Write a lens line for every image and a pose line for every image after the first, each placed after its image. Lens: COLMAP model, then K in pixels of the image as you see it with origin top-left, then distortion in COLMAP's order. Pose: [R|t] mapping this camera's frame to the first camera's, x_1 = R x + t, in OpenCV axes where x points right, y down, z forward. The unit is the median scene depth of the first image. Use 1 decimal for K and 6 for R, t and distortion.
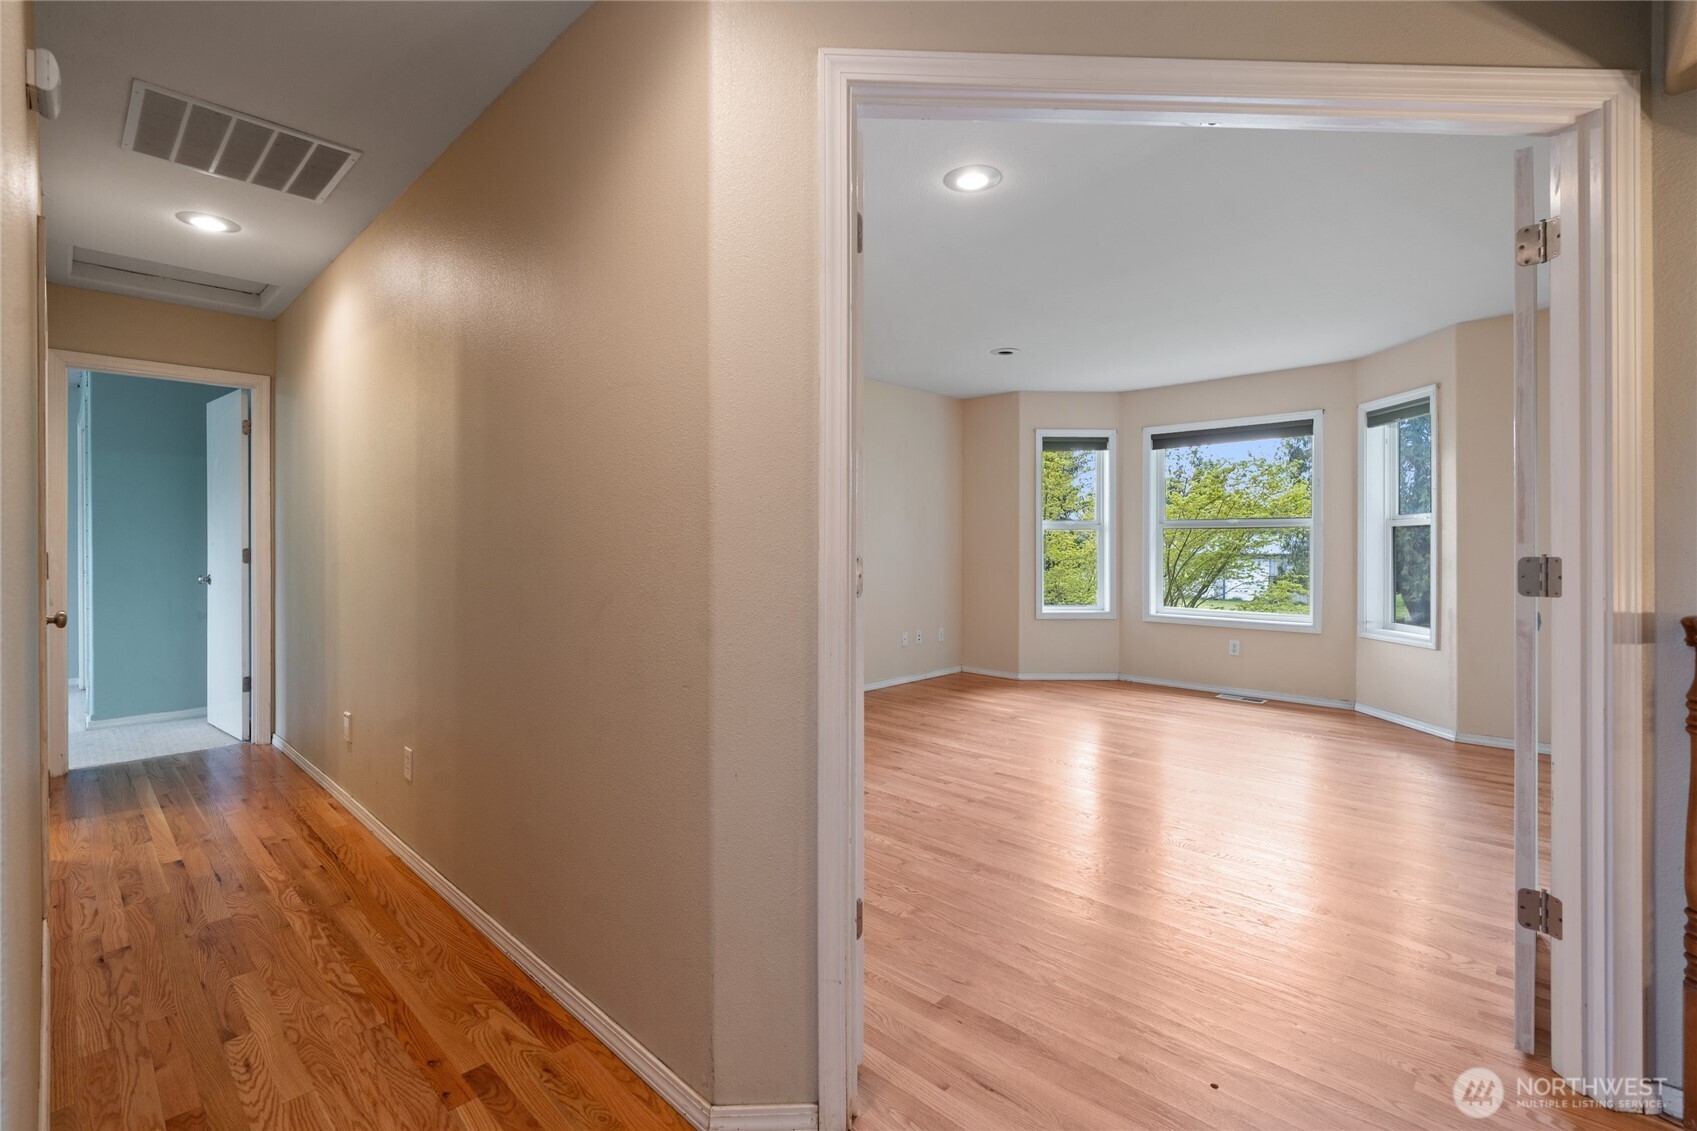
lens RADIAL K [[758.3, 0, 852.4], [0, 758.3, 556.5], [0, 0, 1]] dist [0.000532, 0.000060]
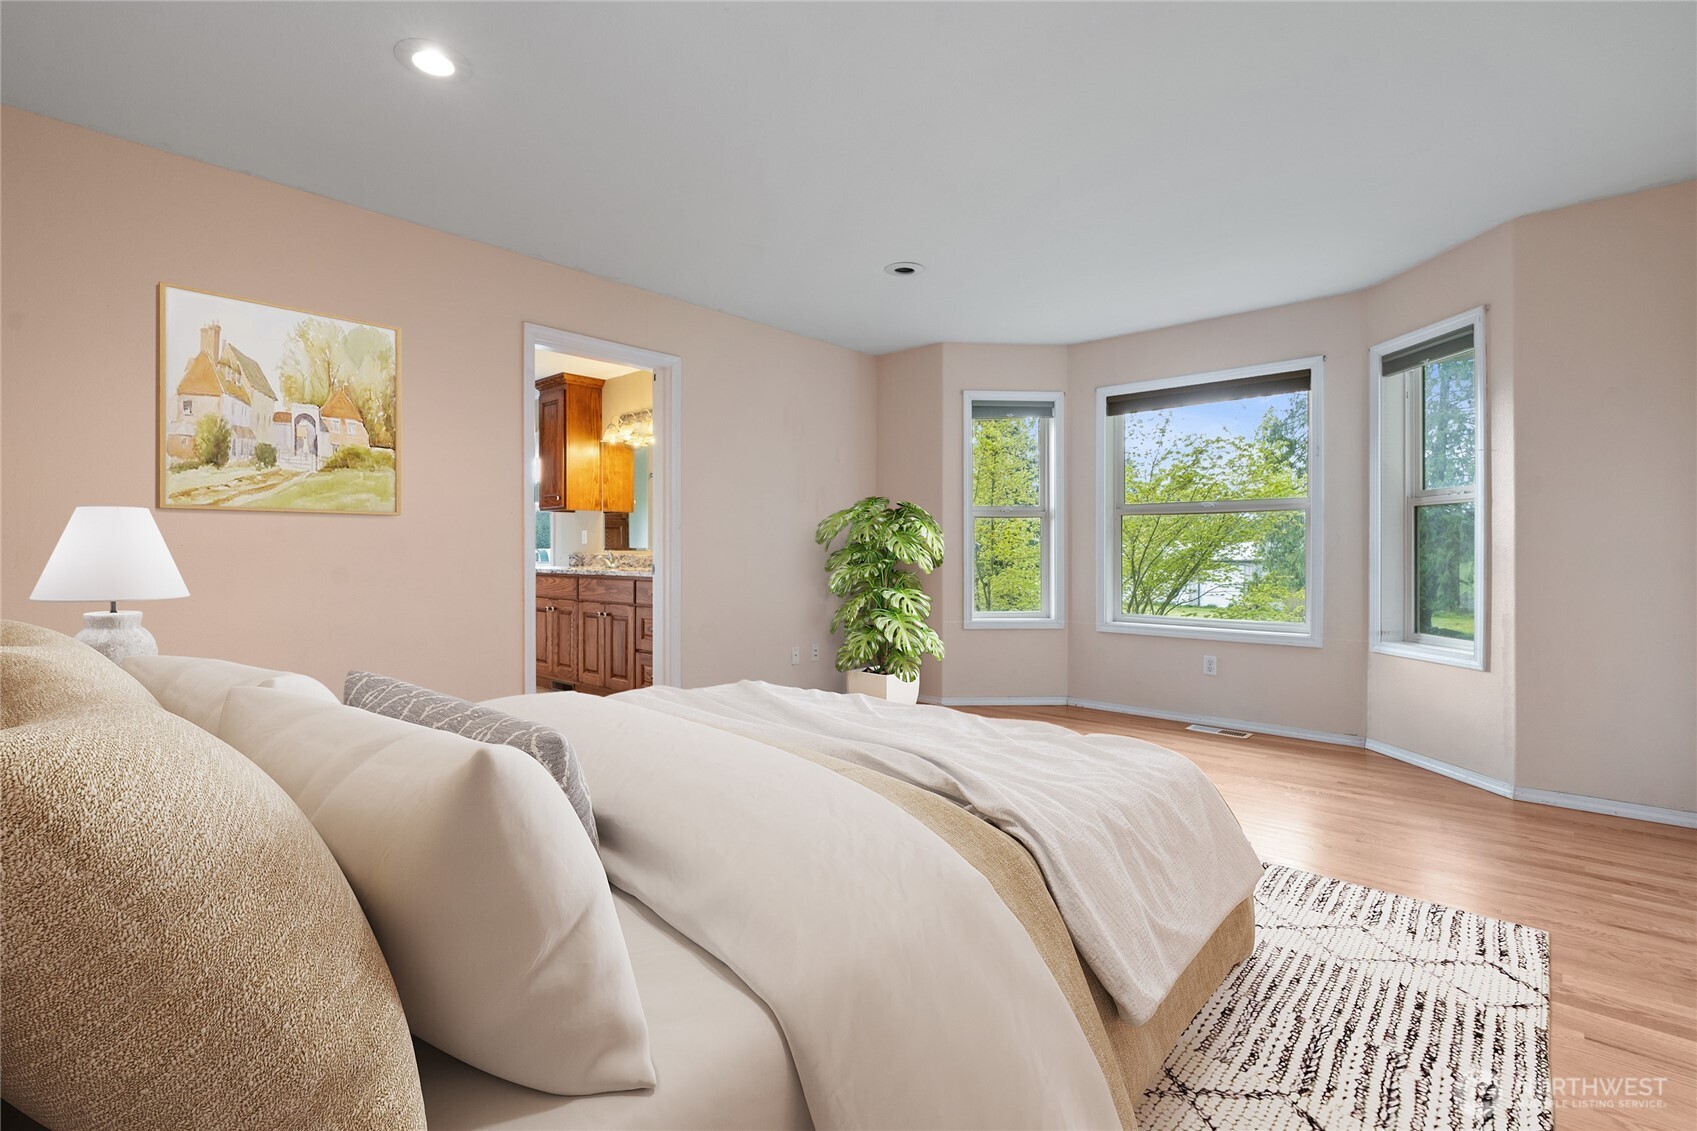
lens RADIAL K [[768.0, 0, 848.5], [0, 768.0, 565.5], [0, 0, 1]] dist [-0.001146, -0.000053]
pose [[0.999621, -0.001217, 0.027493, 0.101299], [0.001160, 0.999997, 0.002087, 0.014249], [-0.027495, -0.002055, 0.999620, 0.202740]]
